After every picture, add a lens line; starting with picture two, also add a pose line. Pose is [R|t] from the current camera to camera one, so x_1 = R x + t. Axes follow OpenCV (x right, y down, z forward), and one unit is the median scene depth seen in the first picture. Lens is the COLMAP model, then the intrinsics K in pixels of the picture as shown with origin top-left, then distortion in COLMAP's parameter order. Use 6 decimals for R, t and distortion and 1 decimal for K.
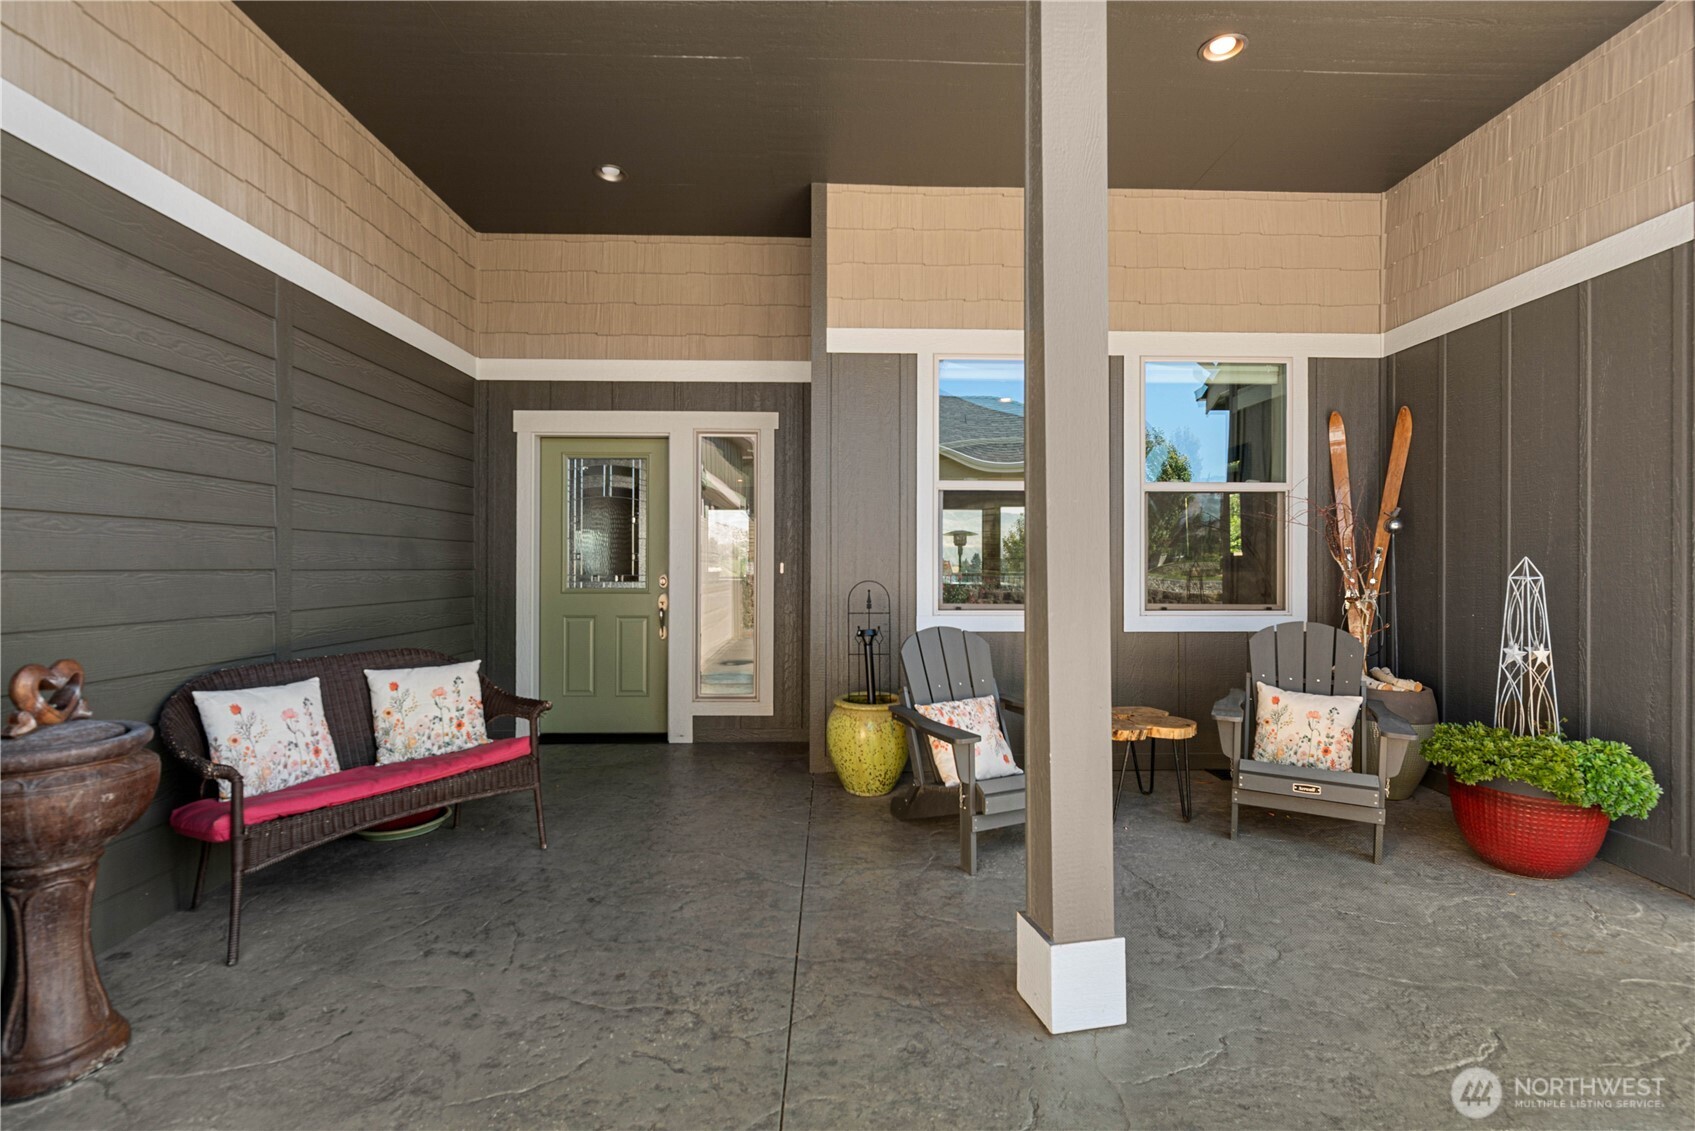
lens RADIAL K [[796.3, 0, 857.7], [0, 796.3, 566.8], [0, 0, 1]] dist [-0.000669, -0.000443]
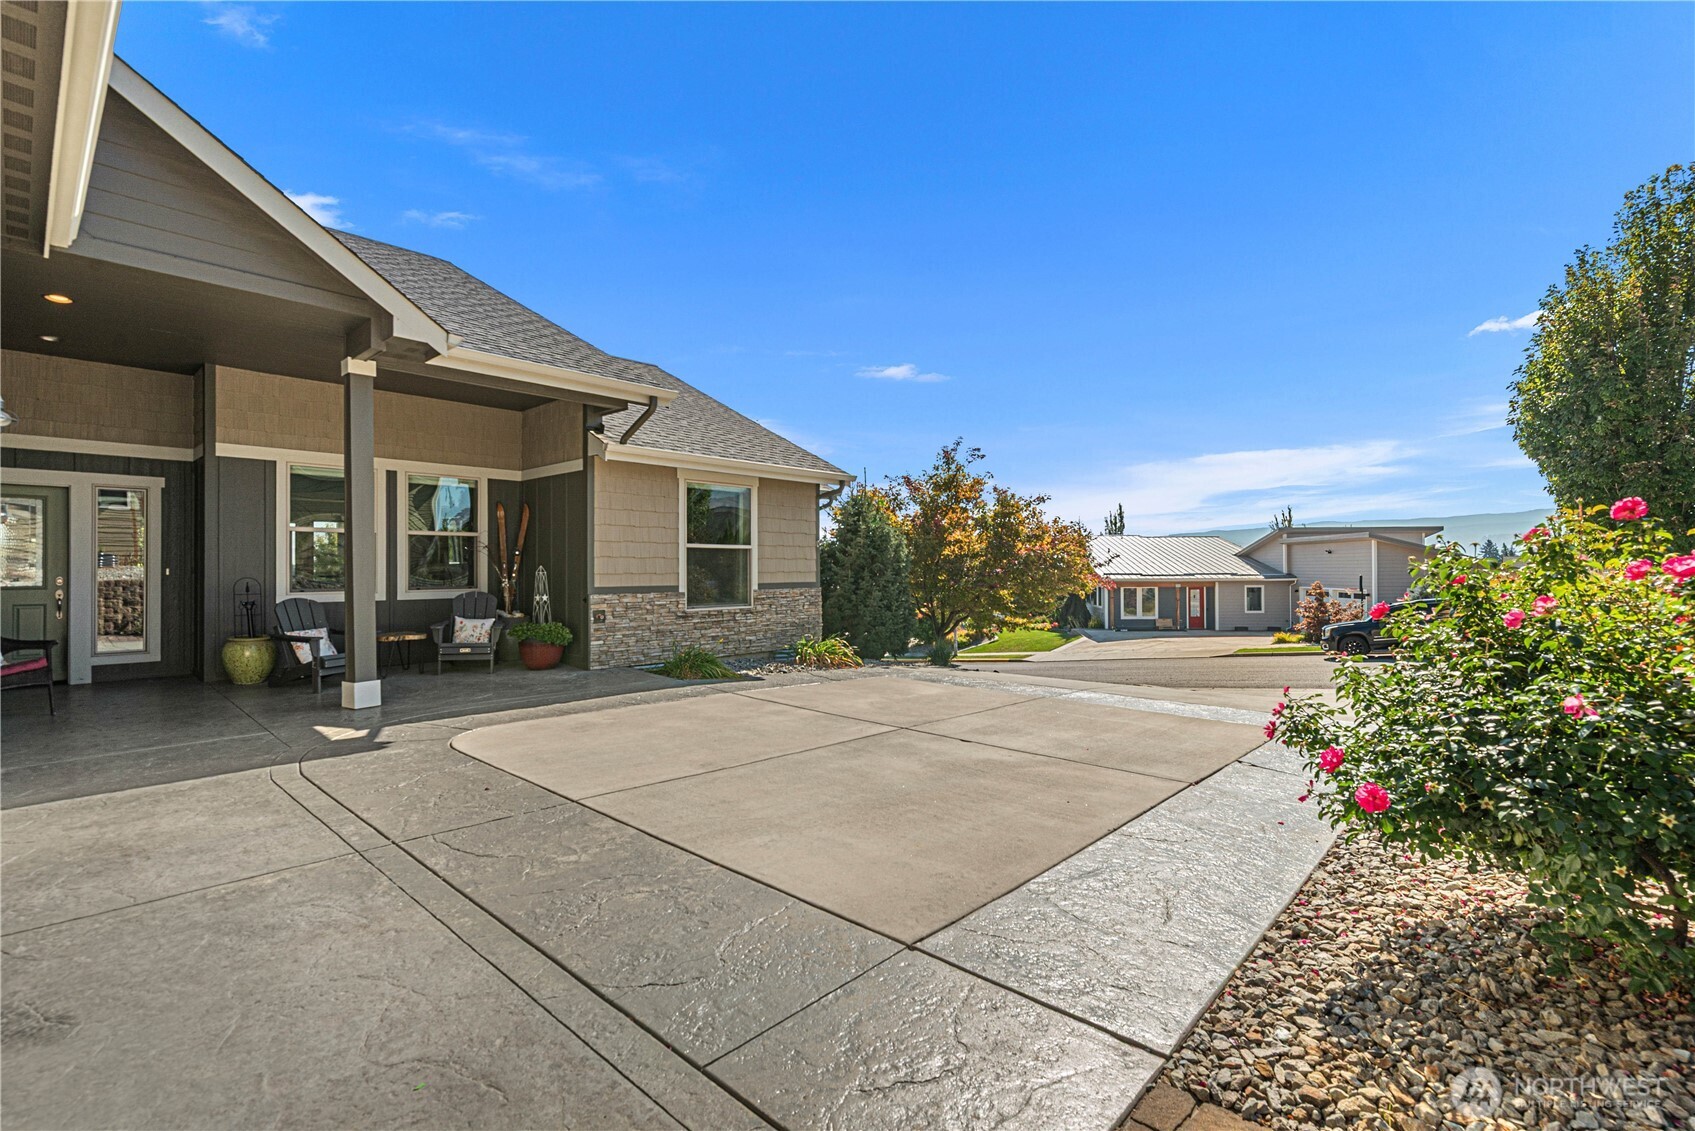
lens RADIAL K [[754.9, 0, 856.4], [0, 754.9, 566.7], [0, 0, 1]] dist [0.001051, 0.000355]
pose [[0.688102, -0.000917, 0.725613, -0.312238], [0.006993, 0.999961, -0.005367, 0.011904], [-0.725580, 0.008767, 0.688082, -1.397823]]
